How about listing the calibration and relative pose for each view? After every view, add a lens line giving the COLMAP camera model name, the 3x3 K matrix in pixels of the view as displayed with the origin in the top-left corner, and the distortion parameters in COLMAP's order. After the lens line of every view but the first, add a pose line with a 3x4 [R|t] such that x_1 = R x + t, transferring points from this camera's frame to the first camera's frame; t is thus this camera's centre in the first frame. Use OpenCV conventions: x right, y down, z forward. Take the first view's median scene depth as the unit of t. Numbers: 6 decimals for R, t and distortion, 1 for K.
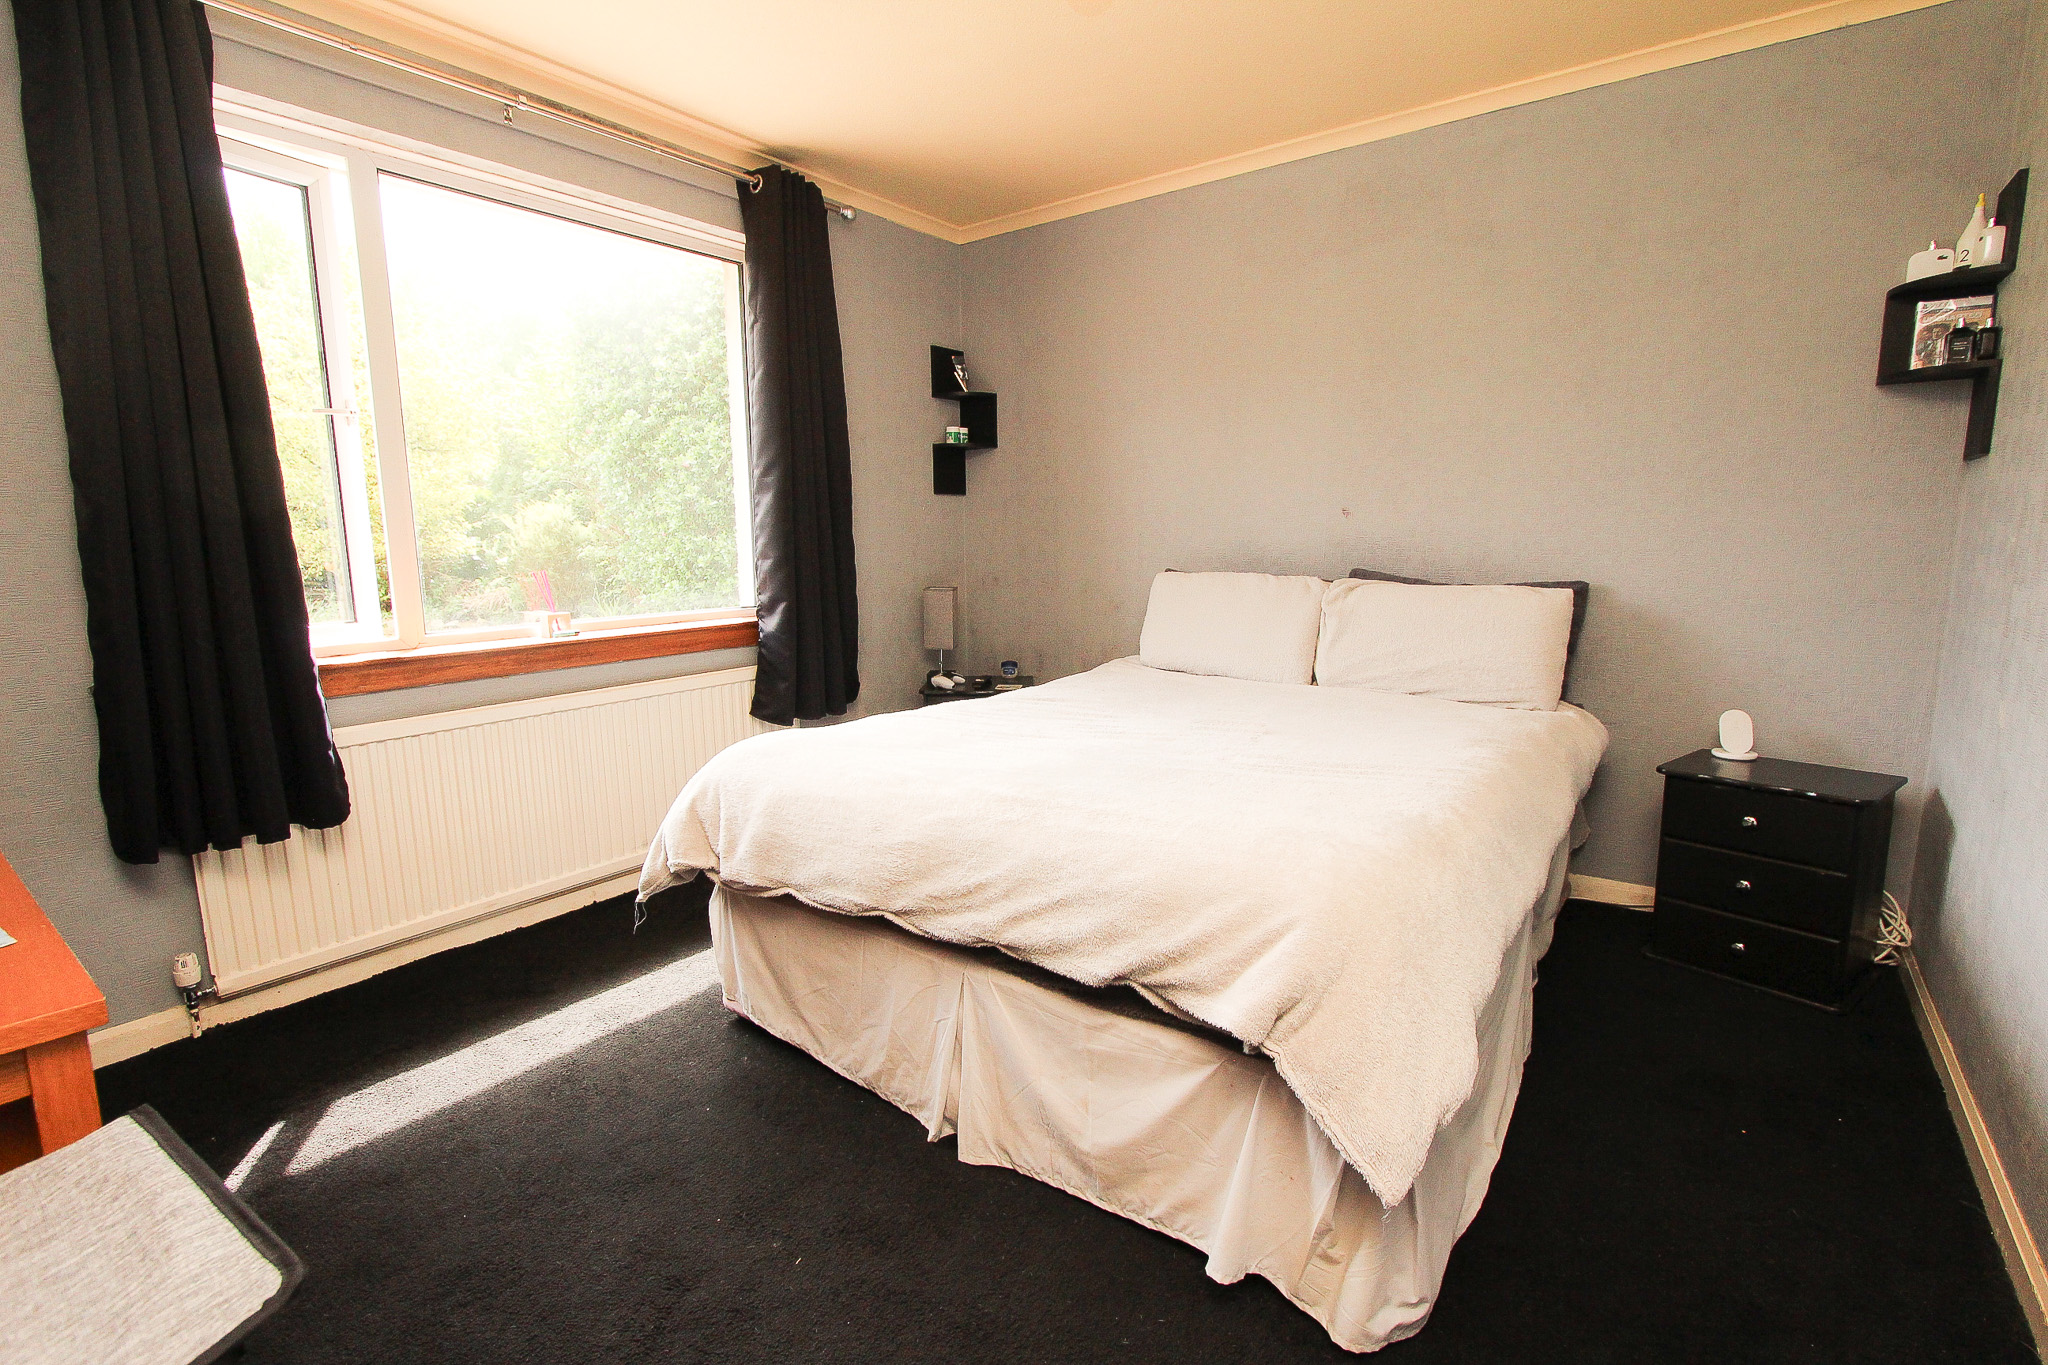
lens RADIAL K [[953.1, 0, 1024.0], [0, 953.1, 682.5], [0, 0, 1]] dist [-0.013503, -0.000214]
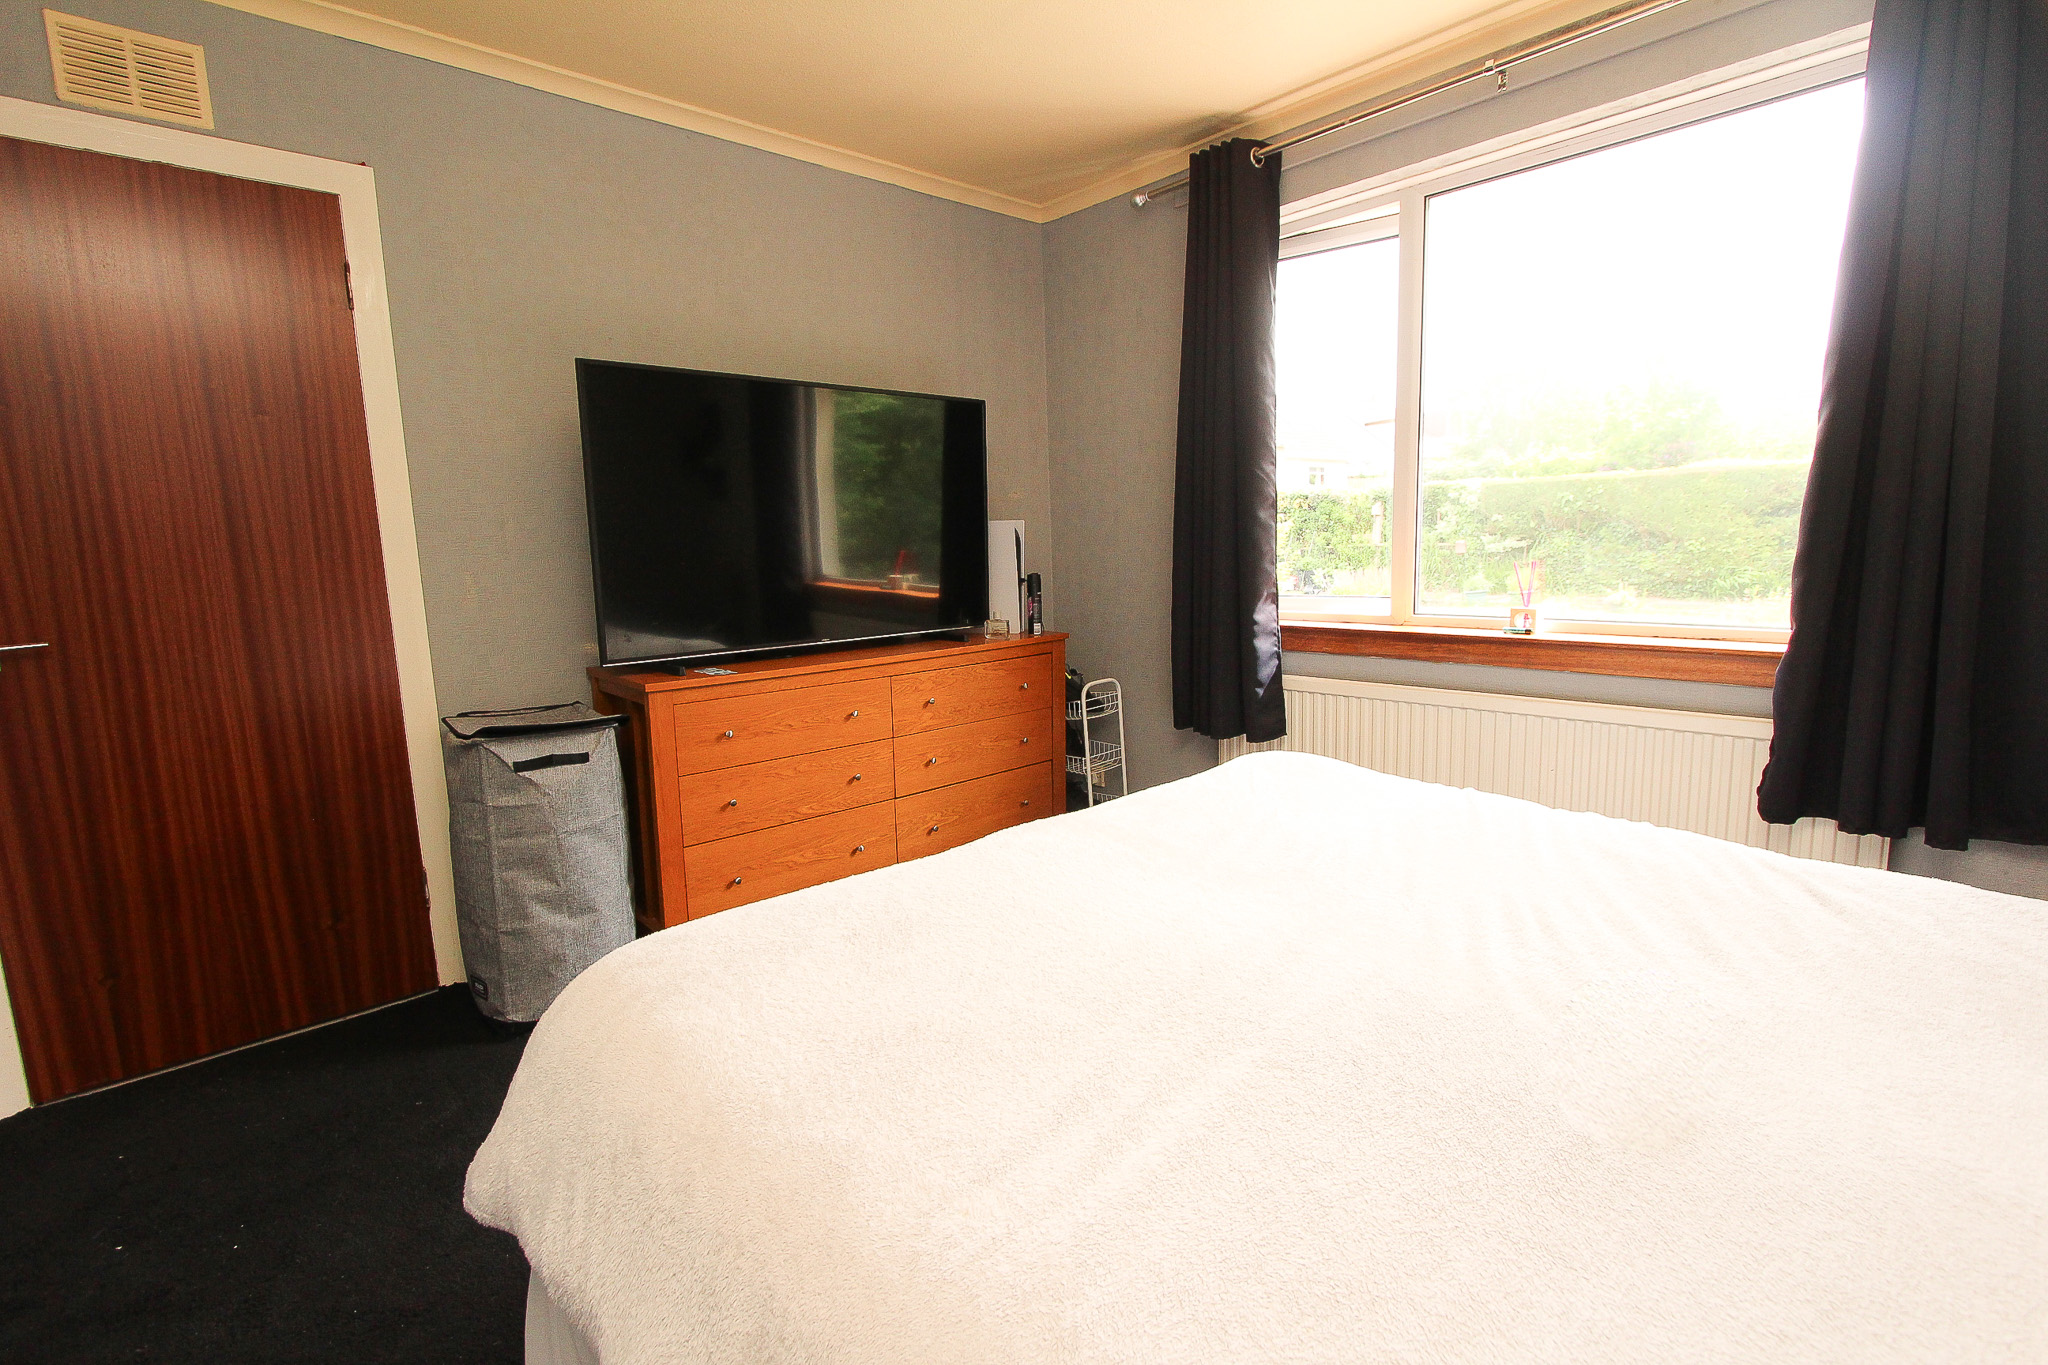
lens RADIAL K [[953.1, 0, 1024.0], [0, 953.1, 682.5], [0, 0, 1]] dist [-0.013503, -0.000214]
pose [[-0.203451, 0.170009, -0.964212, 0.594832], [-0.119533, 0.973129, 0.196802, -0.146846], [0.971761, 0.155294, -0.177662, 0.826711]]
